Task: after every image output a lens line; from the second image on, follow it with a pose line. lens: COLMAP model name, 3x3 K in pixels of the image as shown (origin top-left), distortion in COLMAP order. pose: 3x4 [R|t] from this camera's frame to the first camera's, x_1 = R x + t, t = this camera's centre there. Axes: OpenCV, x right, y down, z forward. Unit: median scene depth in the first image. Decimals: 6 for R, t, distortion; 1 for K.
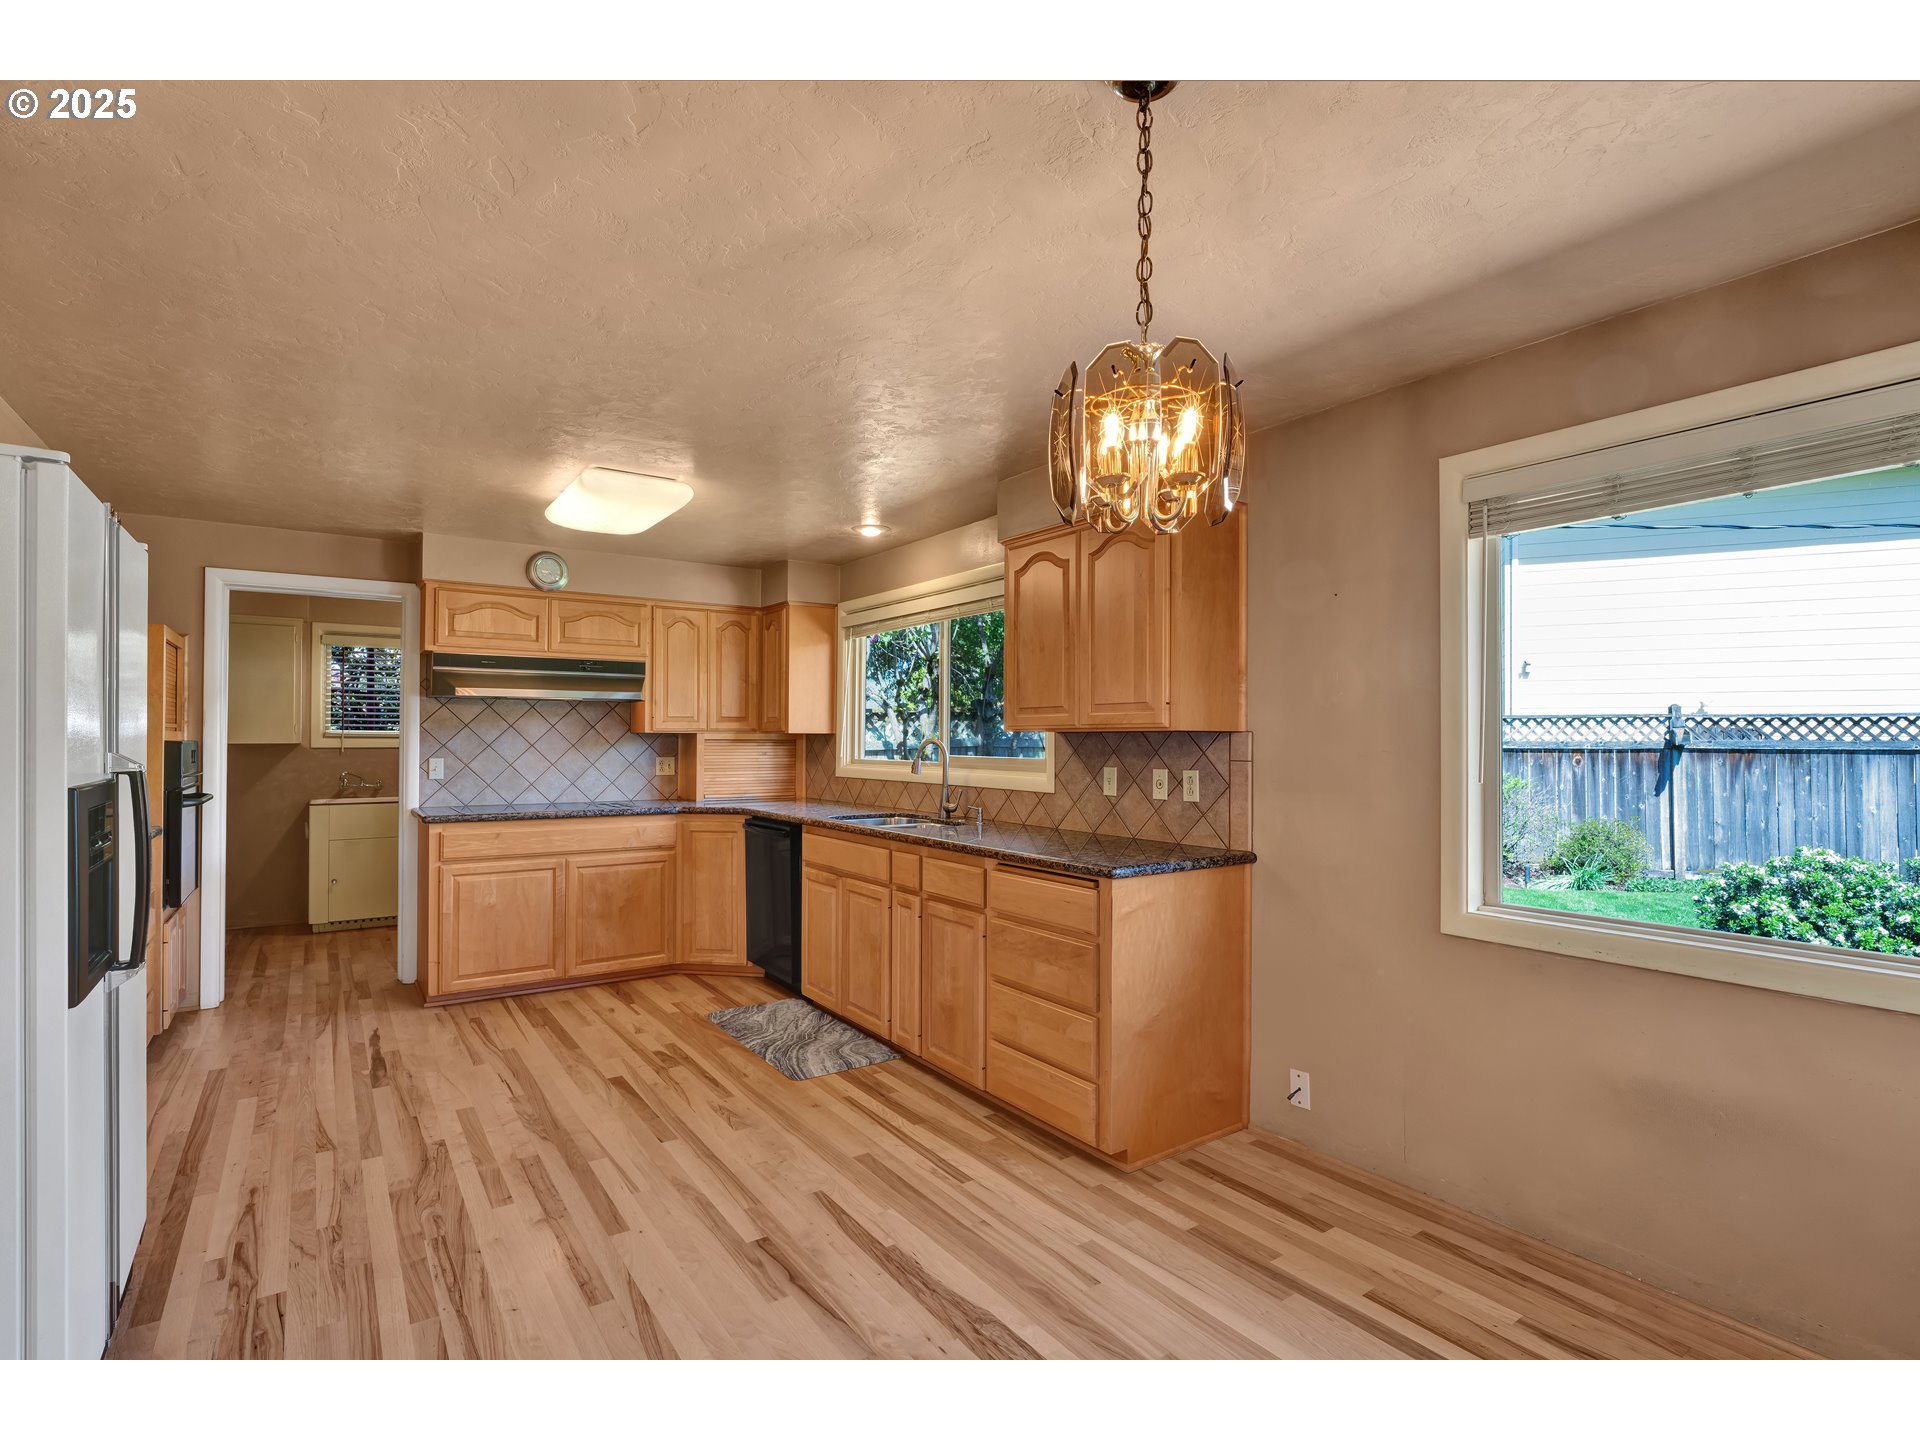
lens RADIAL K [[916.4, 0, 960.0], [0, 916.4, 720.0], [0, 0, 1]] dist [-0.003988, -0.000191]
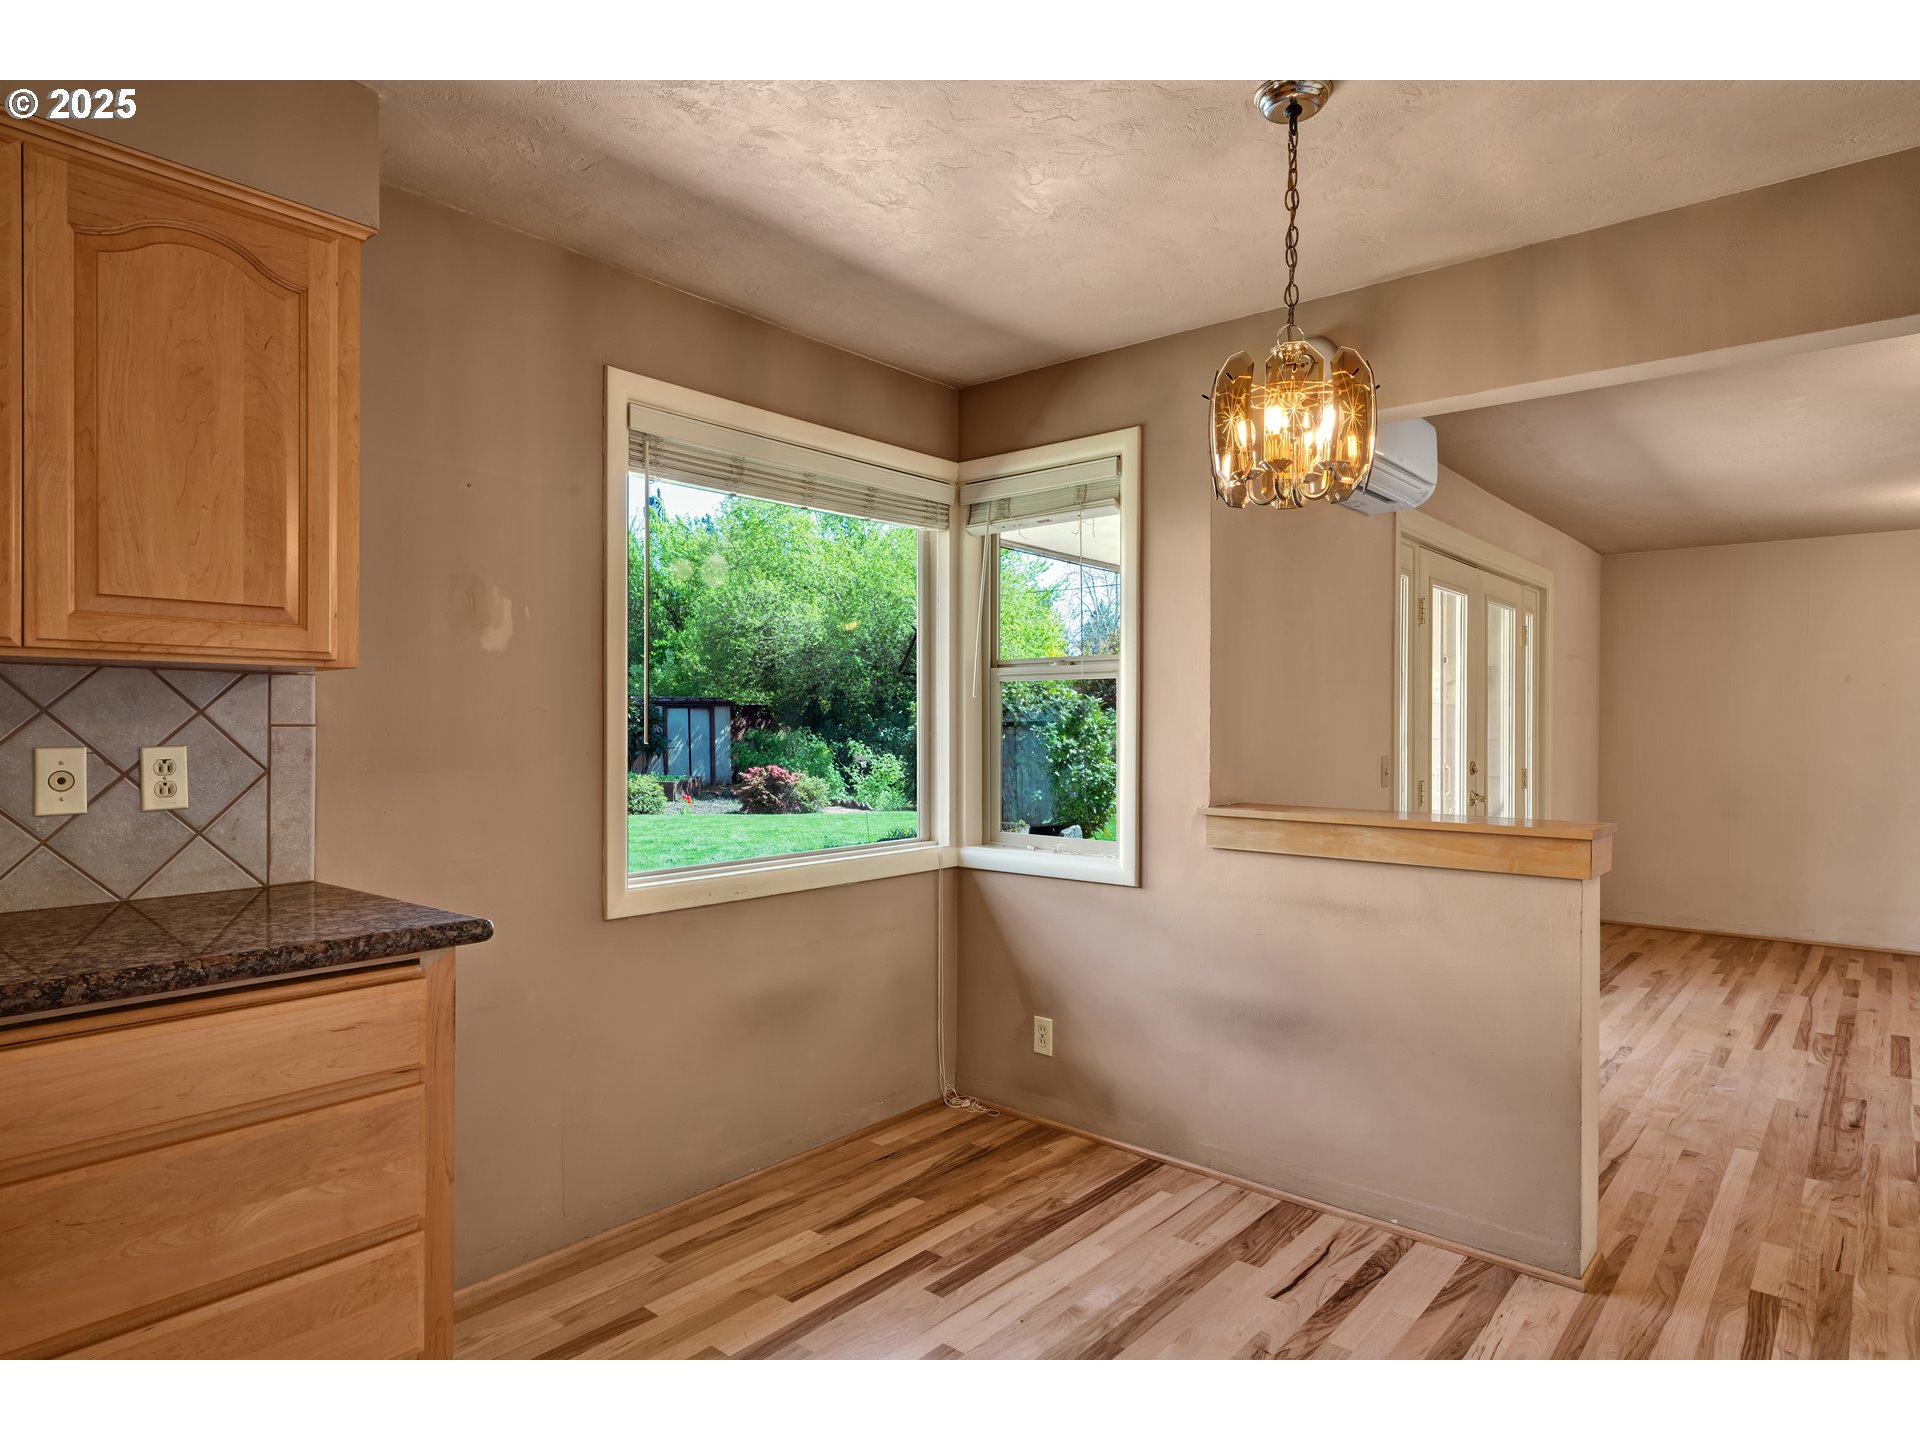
lens RADIAL K [[1124.4, 0, 938.4], [0, 1124.4, 718.3], [0, 0, 1]] dist [0.006827, 0.000789]
pose [[-0.249063, 0.000660, 0.968487, -0.387793], [-0.025136, 0.999658, -0.007146, 0.029346], [-0.968161, -0.026124, -0.248962, 0.653889]]
